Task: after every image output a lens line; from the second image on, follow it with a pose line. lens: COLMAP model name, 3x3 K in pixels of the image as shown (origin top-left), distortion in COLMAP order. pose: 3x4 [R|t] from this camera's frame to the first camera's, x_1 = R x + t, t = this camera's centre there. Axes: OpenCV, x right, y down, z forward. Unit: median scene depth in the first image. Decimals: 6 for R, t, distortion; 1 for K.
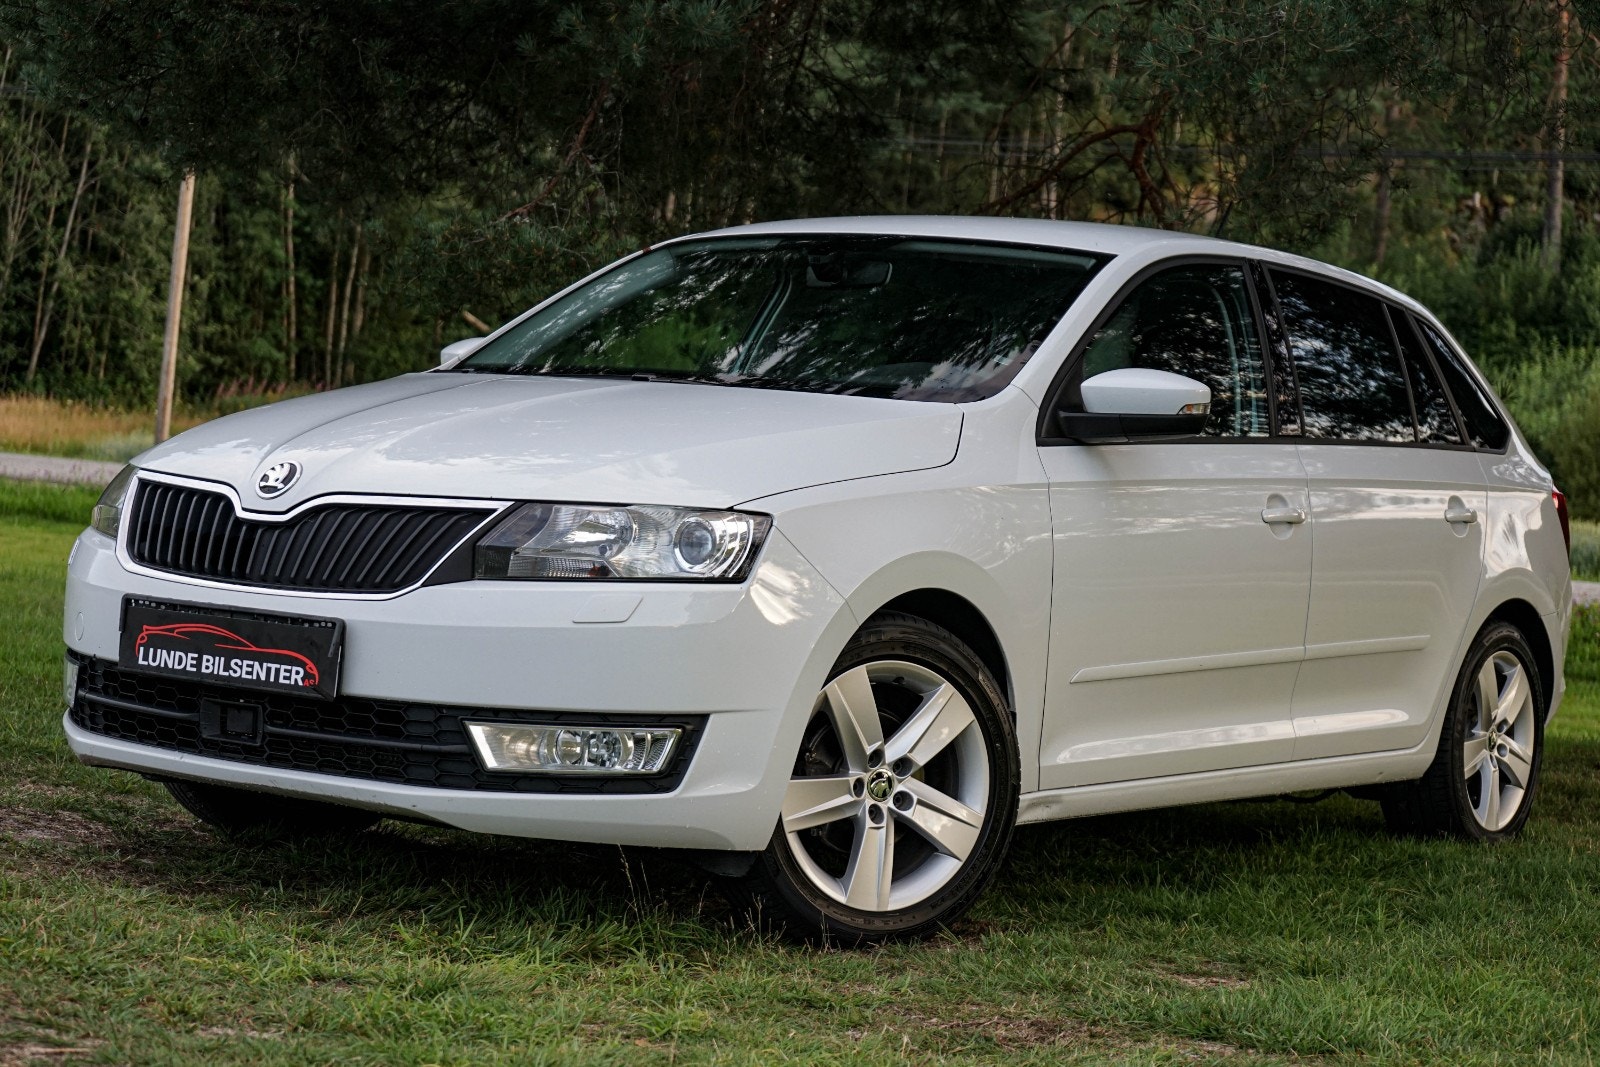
lens RADIAL K [[3745.7, 0, 800.0], [0, 3745.7, 533.5], [0, 0, 1]] dist [-0.357587, 0.350209]
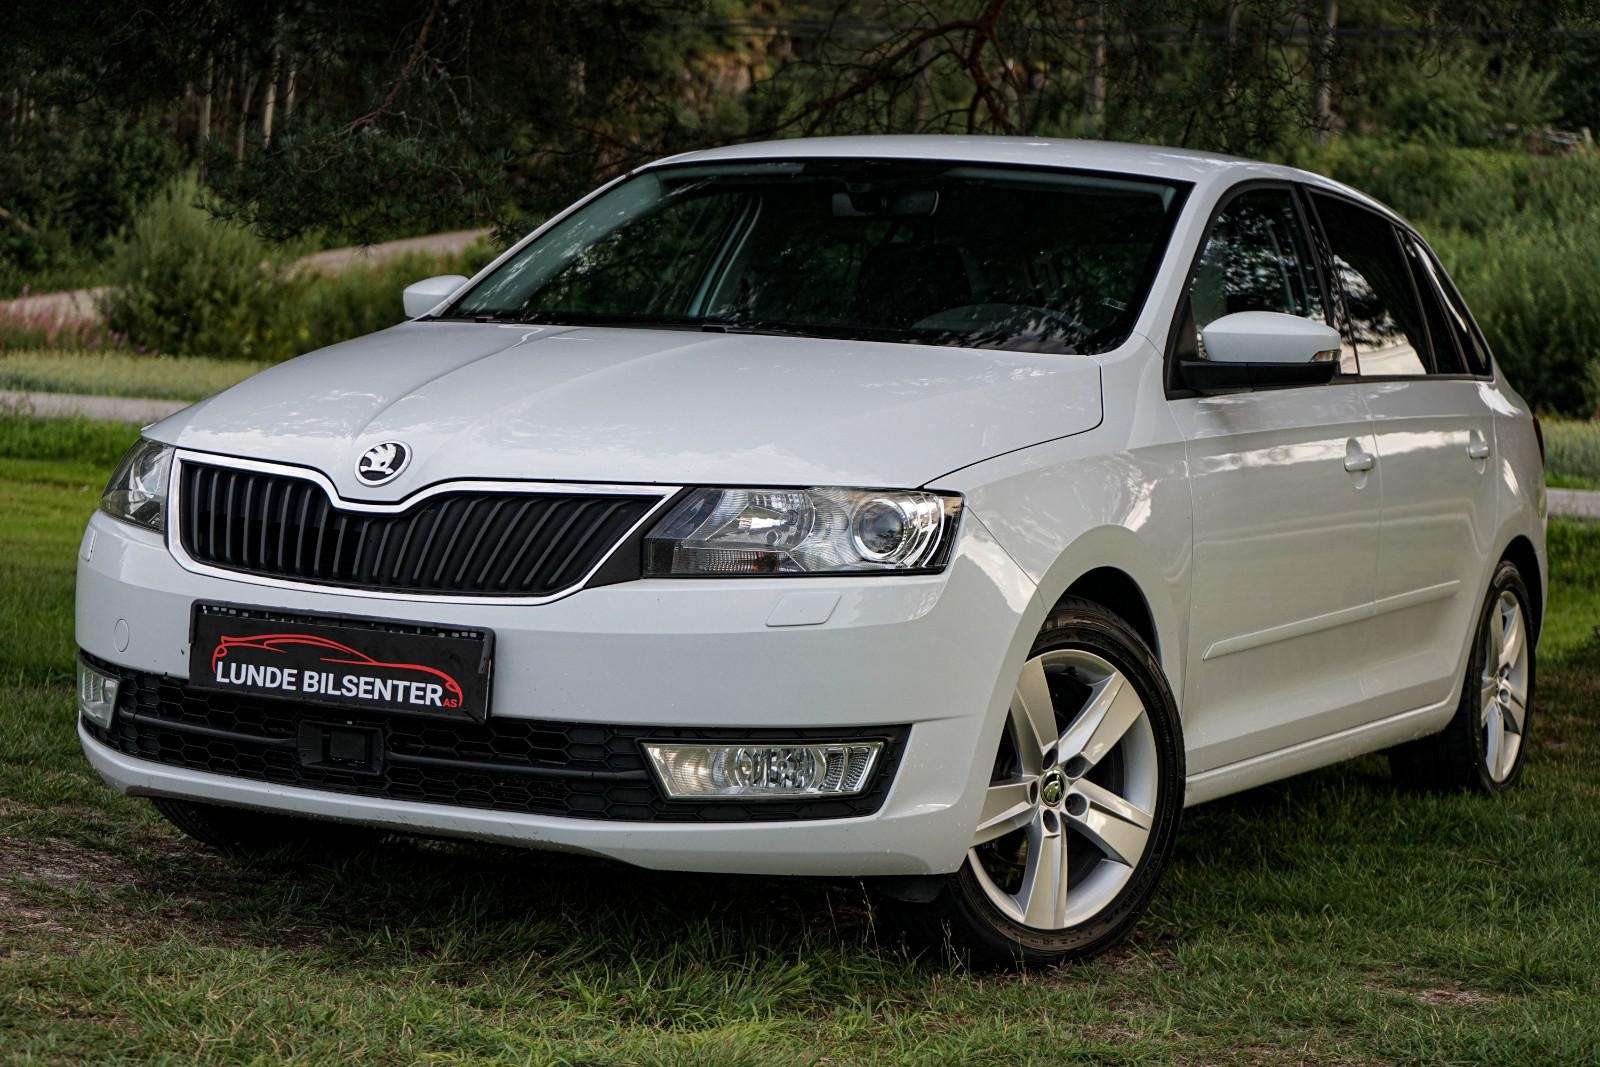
lens RADIAL K [[3745.7, 0, 800.0], [0, 3745.7, 533.5], [0, 0, 1]] dist [-0.357587, 0.350209]
pose [[0.986661, -0.024115, 0.160989, -0.184712], [0.018090, 0.999084, 0.038786, -0.030013], [-0.161777, -0.035357, 0.986194, 0.135509]]
